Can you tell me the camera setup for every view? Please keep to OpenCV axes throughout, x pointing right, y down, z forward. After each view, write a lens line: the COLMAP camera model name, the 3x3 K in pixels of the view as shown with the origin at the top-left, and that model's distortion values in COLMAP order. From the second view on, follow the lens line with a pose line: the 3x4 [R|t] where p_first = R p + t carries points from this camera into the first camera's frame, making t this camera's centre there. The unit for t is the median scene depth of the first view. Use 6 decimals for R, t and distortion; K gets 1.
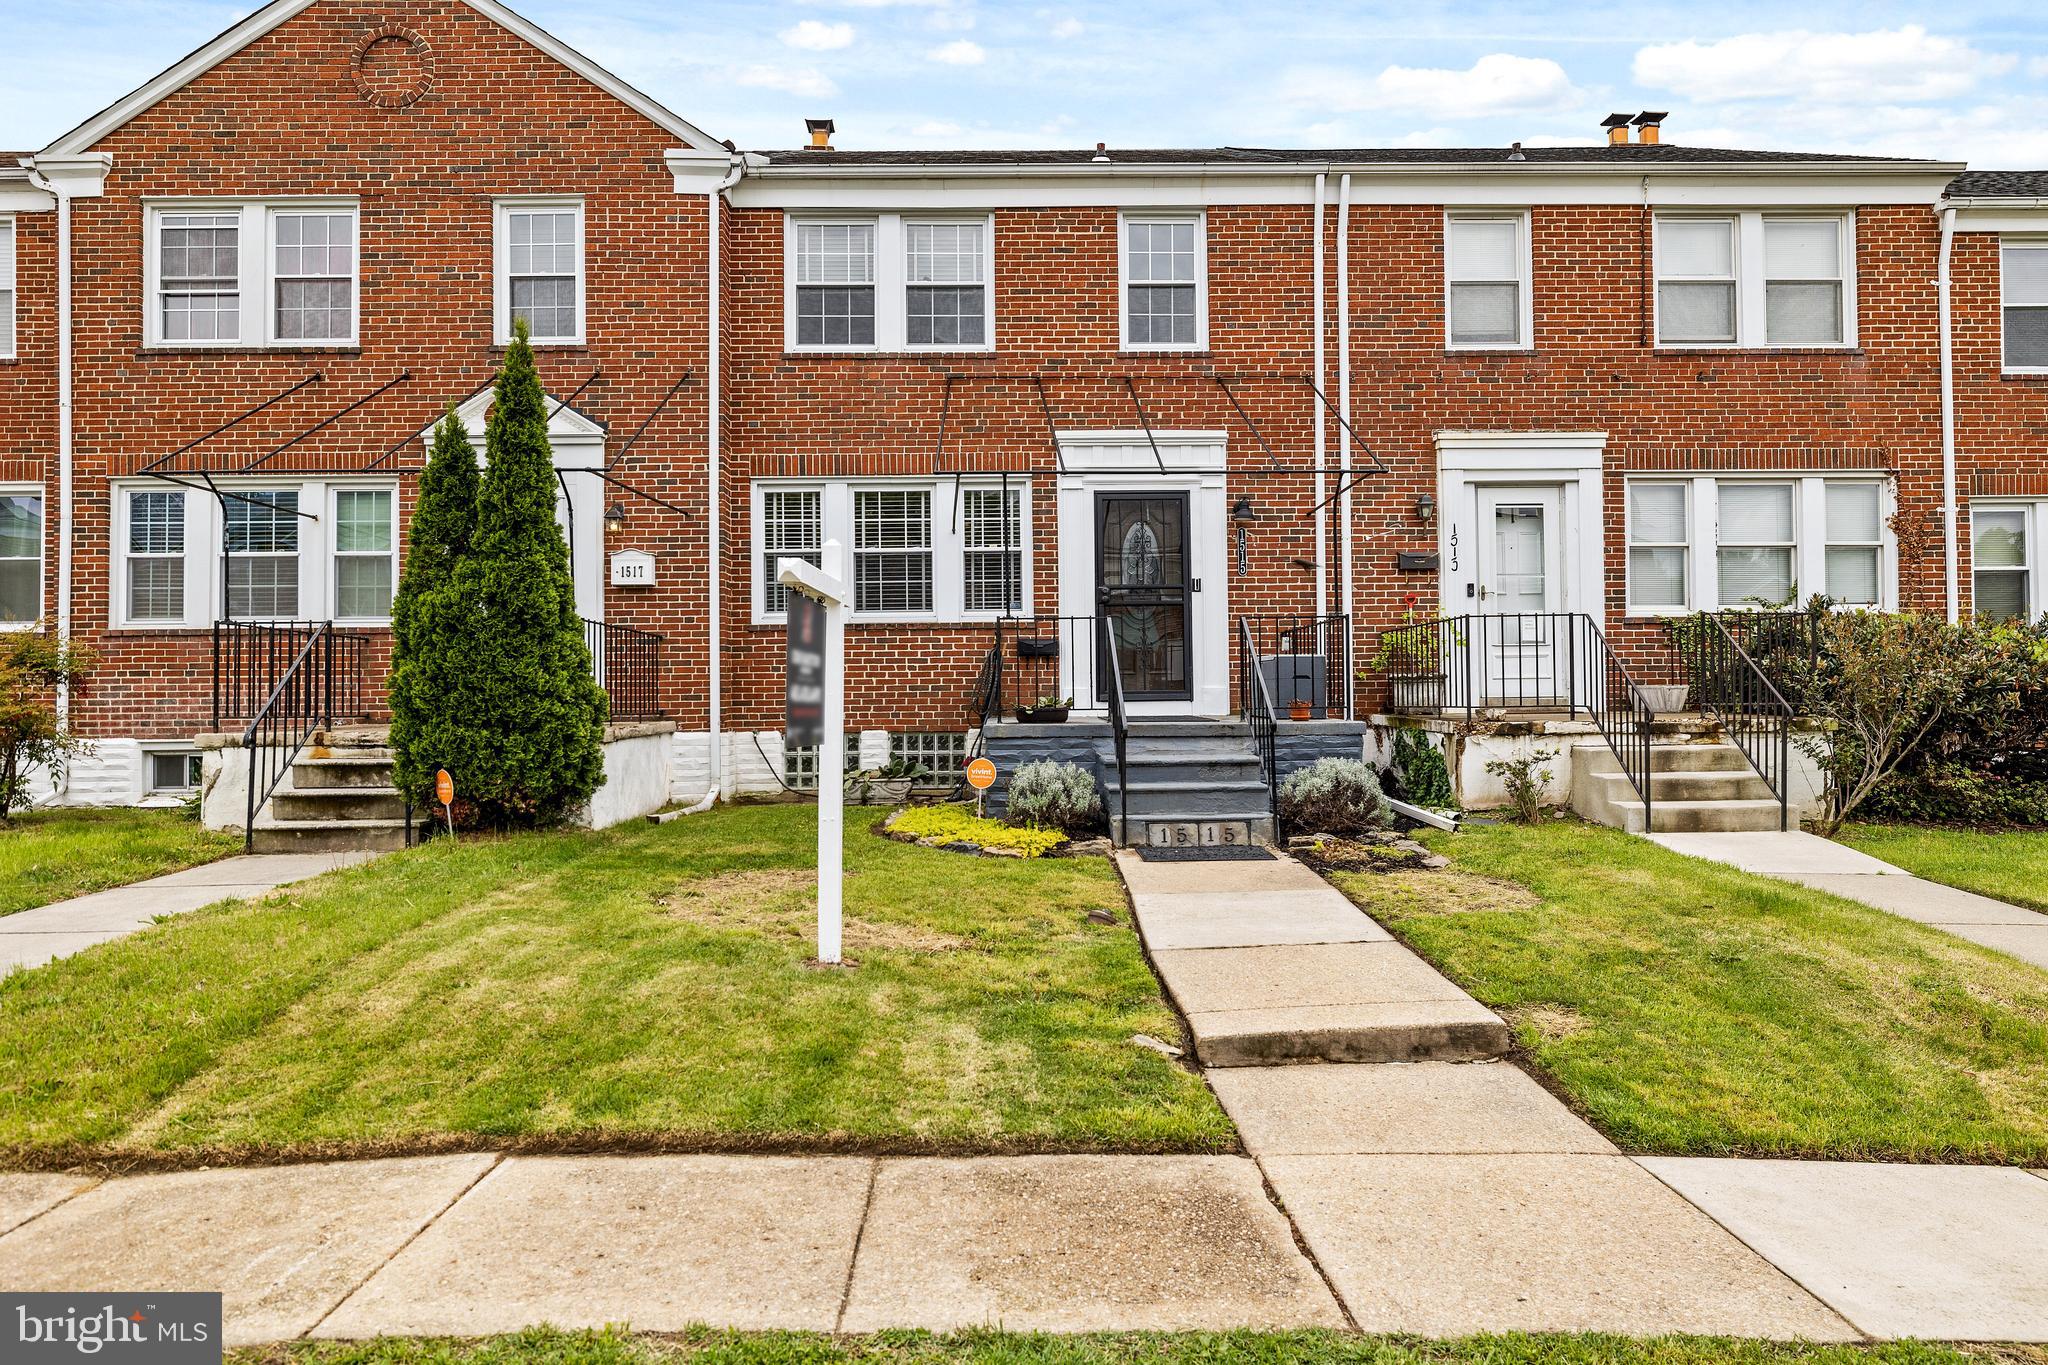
lens RADIAL K [[1318.4, 0, 988.7], [0, 1318.4, 676.7], [0, 0, 1]] dist [0.001242, 0.001239]
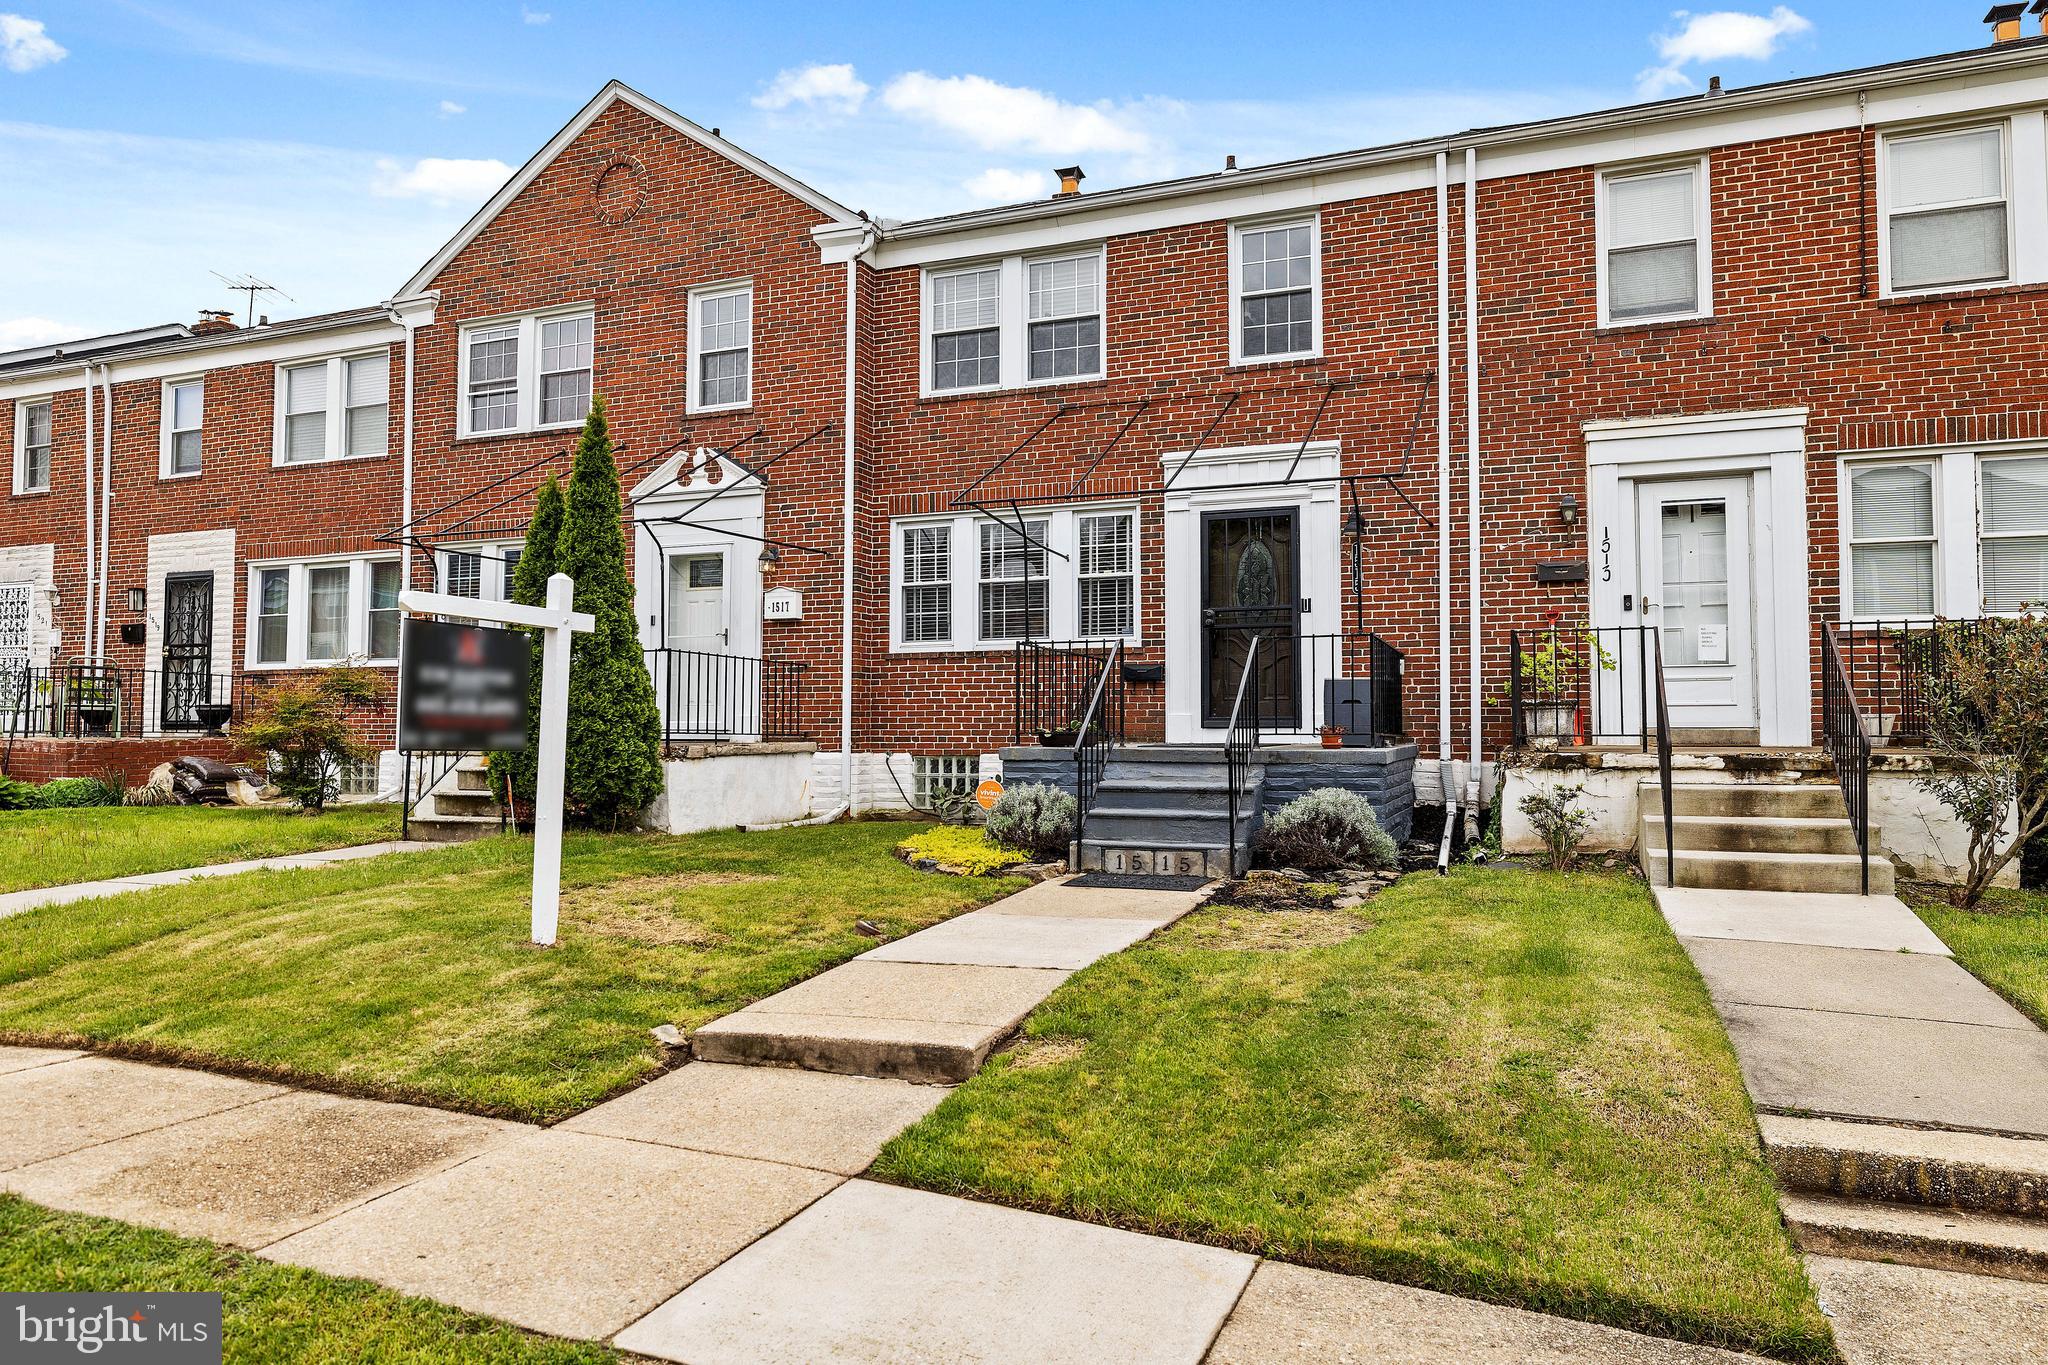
lens RADIAL K [[1318.4, 0, 988.7], [0, 1318.4, 676.7], [0, 0, 1]] dist [0.001242, 0.001239]
pose [[0.920407, -0.005763, -0.390918, 0.316624], [-0.004233, 0.999686, -0.024704, 0.005790], [0.390938, 0.024392, 0.920094, 0.044765]]
